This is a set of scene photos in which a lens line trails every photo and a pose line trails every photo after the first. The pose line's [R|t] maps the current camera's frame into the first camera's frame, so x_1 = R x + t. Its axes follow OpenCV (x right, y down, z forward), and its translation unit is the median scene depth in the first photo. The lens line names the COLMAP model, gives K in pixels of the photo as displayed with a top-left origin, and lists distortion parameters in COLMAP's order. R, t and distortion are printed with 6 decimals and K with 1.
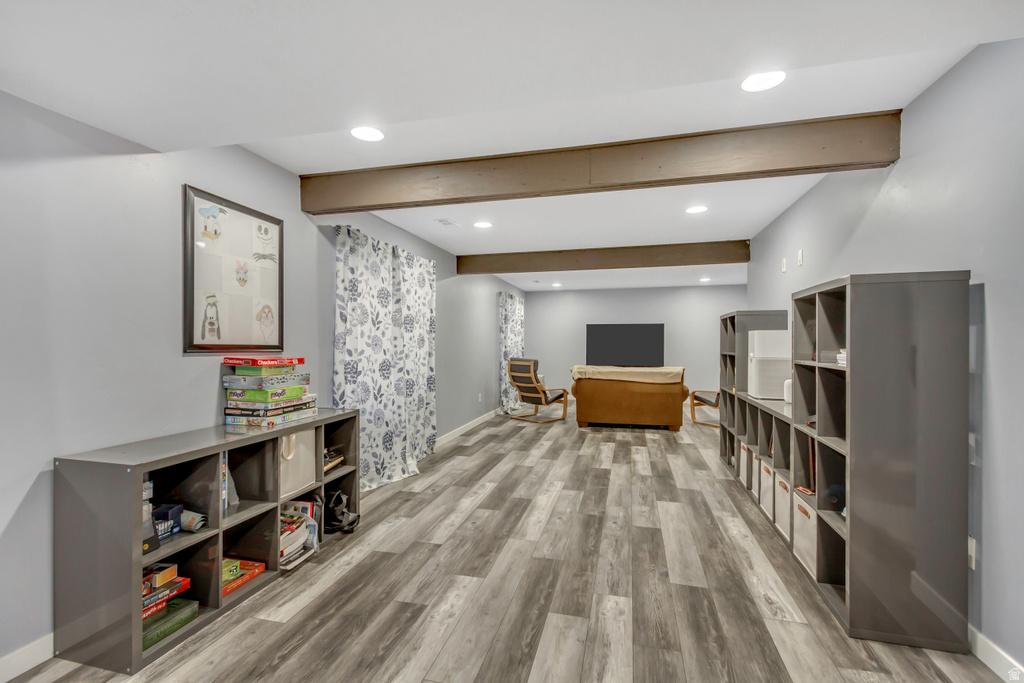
lens RADIAL K [[465.1, 0, 512.5], [0, 465.1, 346.4], [0, 0, 1]] dist [0.004226, -0.000434]
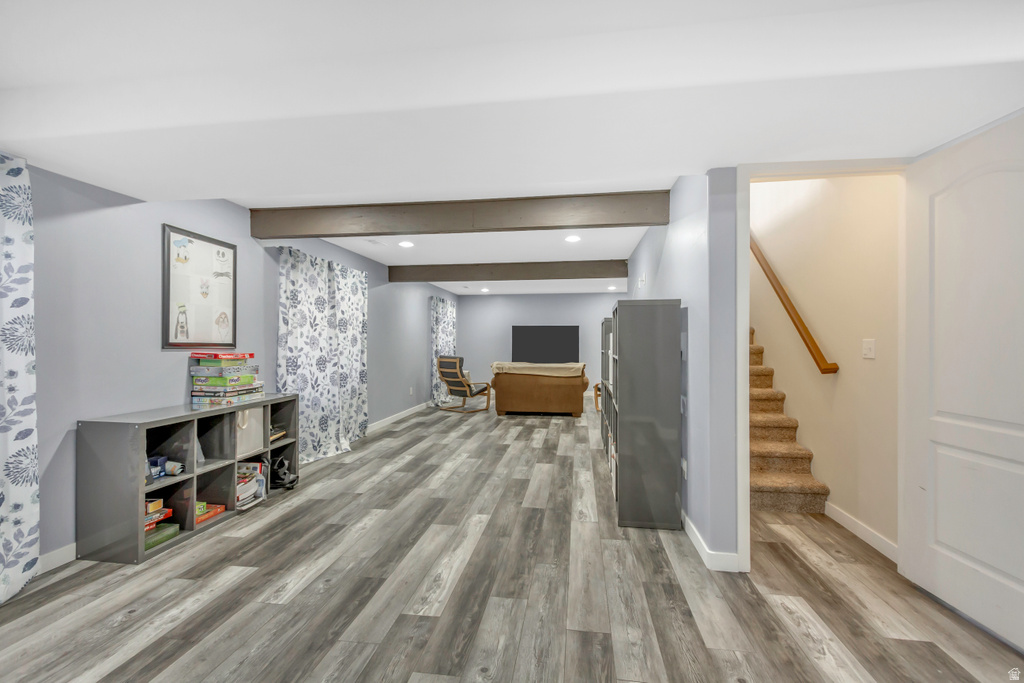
lens RADIAL K [[466.9, 0, 516.1], [0, 466.9, 344.3], [0, 0, 1]] dist [-0.003028, 0.000635]
pose [[0.993299, 0.002151, 0.115552, 0.111121], [-0.001705, 0.999991, -0.003955, 0.003193], [-0.115560, 0.003731, 0.993294, -0.328553]]
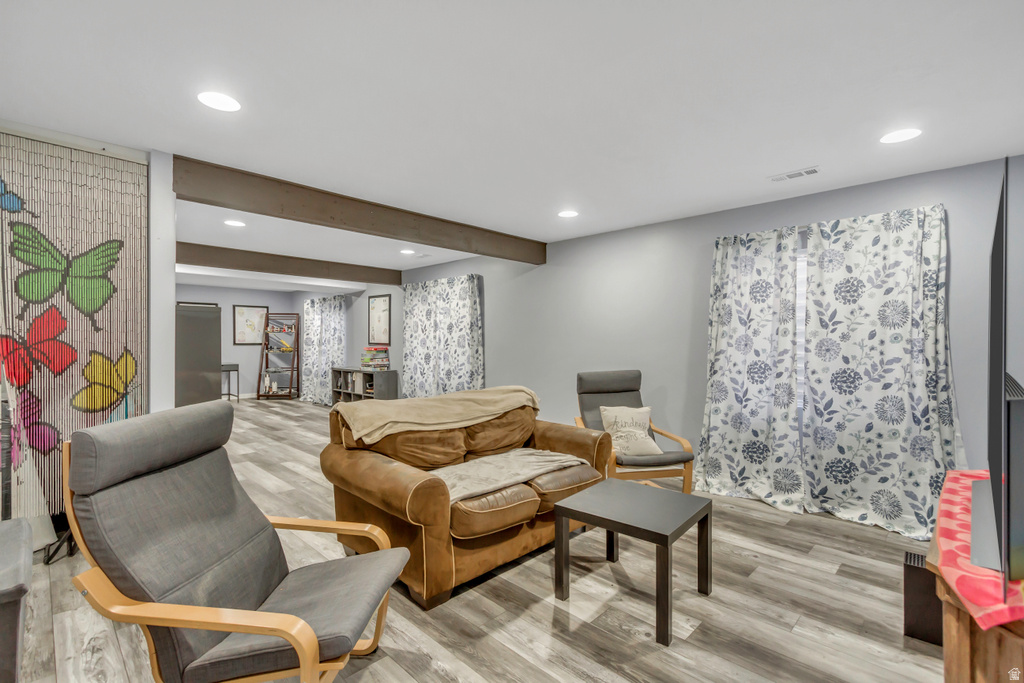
lens RADIAL K [[470.6, 0, 511.0], [0, 470.6, 341.1], [0, 0, 1]] dist [0.003780, 0.000057]
pose [[-0.507562, 0.001951, -0.861613, 1.287333], [-0.005495, 0.999970, 0.005501, -0.029333], [0.861598, 0.007527, -0.507536, 2.677810]]
